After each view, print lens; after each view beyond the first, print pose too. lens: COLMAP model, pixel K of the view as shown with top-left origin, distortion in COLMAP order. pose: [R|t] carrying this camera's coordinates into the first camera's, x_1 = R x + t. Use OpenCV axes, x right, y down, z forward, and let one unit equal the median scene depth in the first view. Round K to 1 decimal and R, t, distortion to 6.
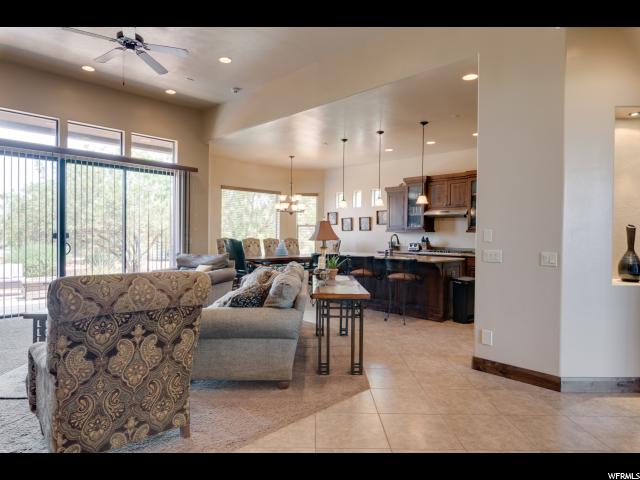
lens RADIAL K [[386.8, 0, 318.4], [0, 386.8, 241.1], [0, 0, 1]] dist [0.003131, 0.002344]
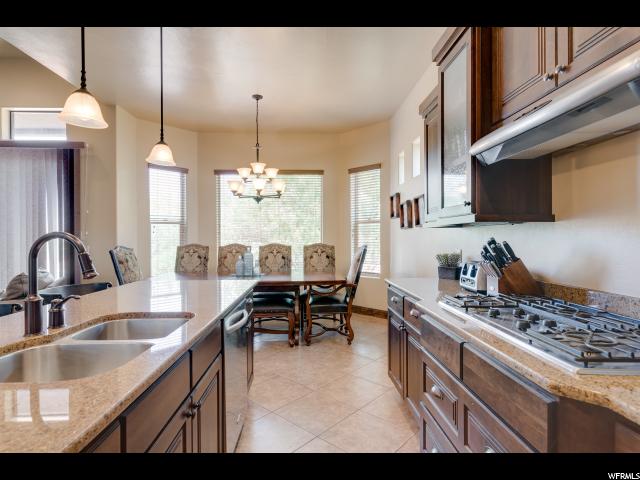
lens RADIAL K [[338.0, 0, 317.5], [0, 338.0, 239.2], [0, 0, 1]] dist [-0.004692, -0.000157]
pose [[0.730599, -0.010667, -0.682724, 0.301031], [-0.001568, 0.999849, -0.017300, -0.006715], [0.682805, 0.013710, 0.730472, 0.663651]]
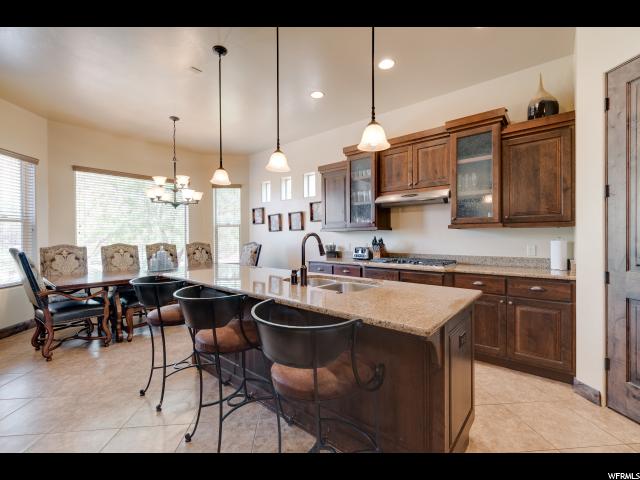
lens RADIAL K [[280.8, 0, 318.4], [0, 280.8, 237.5], [0, 0, 1]] dist [0.001638, 0.000399]
pose [[0.997001, -0.017607, 0.075355, 0.126042], [0.018720, 0.999725, -0.014091, -0.005791], [-0.075086, 0.015459, 0.997057, 0.478502]]
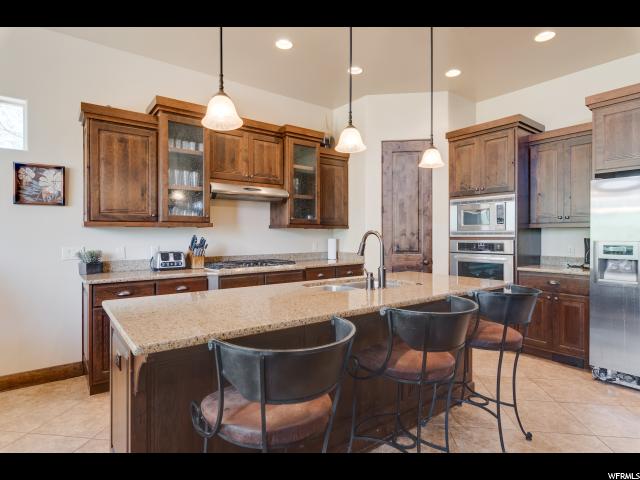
lens RADIAL K [[338.0, 0, 317.5], [0, 338.0, 238.4], [0, 0, 1]] dist [-0.004692, -0.000157]
pose [[0.149143, -0.021415, 0.988584, -0.098392], [0.023884, 0.999552, 0.018050, -0.012028], [-0.988527, 0.020919, 0.149587, 0.699866]]
